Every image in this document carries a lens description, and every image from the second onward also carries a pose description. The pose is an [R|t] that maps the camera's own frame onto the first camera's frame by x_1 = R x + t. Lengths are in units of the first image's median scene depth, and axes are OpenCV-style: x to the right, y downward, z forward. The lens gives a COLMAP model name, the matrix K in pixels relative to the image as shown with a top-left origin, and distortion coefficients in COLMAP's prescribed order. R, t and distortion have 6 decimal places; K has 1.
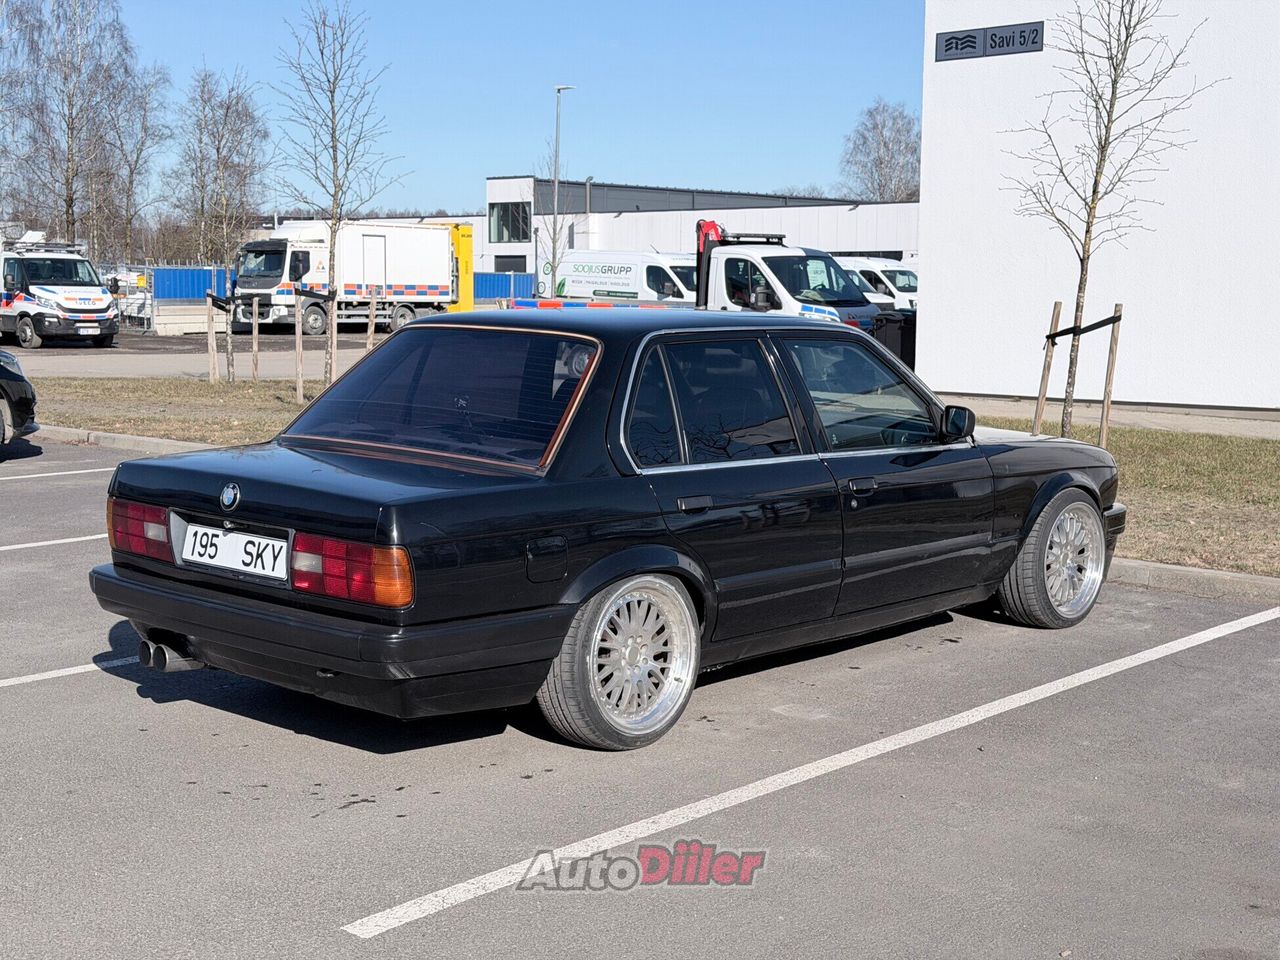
lens RADIAL K [[1773.5, 0, 638.5], [0, 1773.5, 485.7], [0, 0, 1]] dist [0.210182, -0.459134]
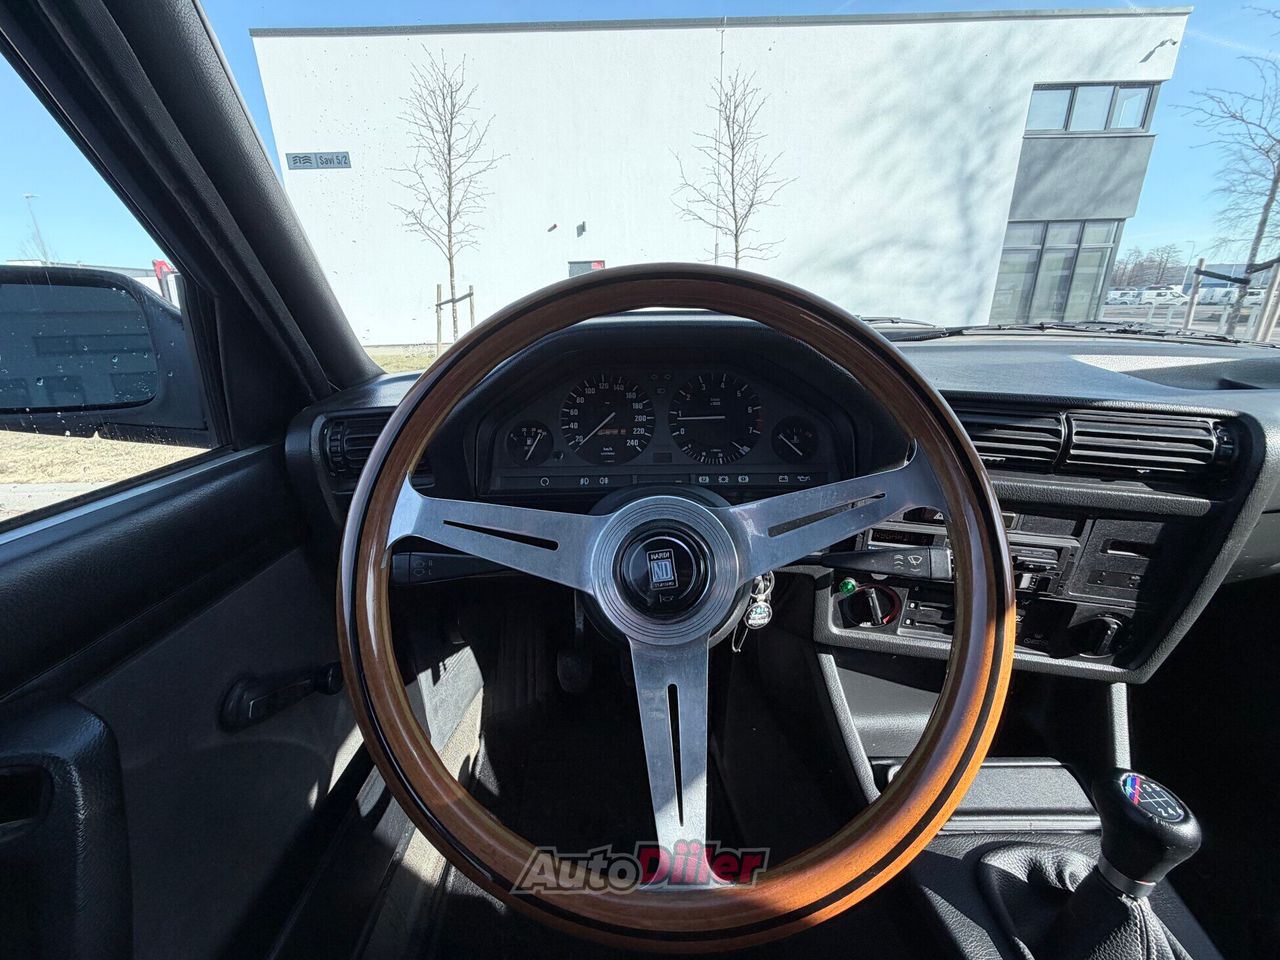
lens RADIAL K [[505.7, 0, 632.3], [0, 505.7, 476.2], [0, 0, 1]] dist [-0.000856, -0.000560]
pose [[0.724594, -0.244959, 0.644173, 0.004830], [0.105137, 0.963050, 0.247955, -0.024132], [-0.681109, -0.111940, 0.723574, 0.494967]]
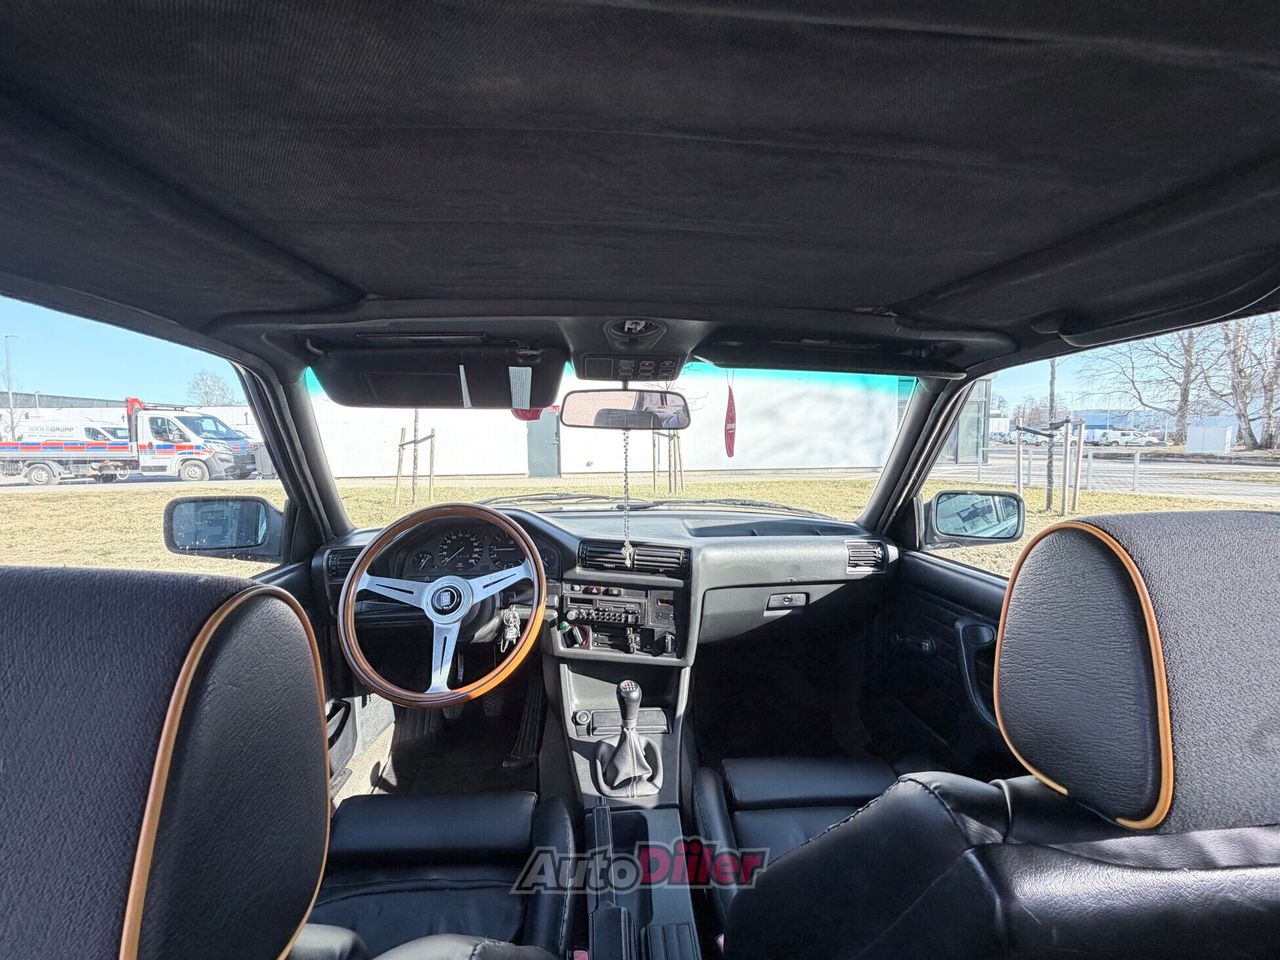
lens RADIAL K [[505.7, 0, 632.3], [0, 505.7, 476.2], [0, 0, 1]] dist [-0.000856, -0.000560]
pose [[0.671459, -0.073362, 0.737401, -0.012360], [0.099802, 0.994974, 0.008110, -0.028983], [-0.734290, 0.068148, 0.675406, 0.446761]]
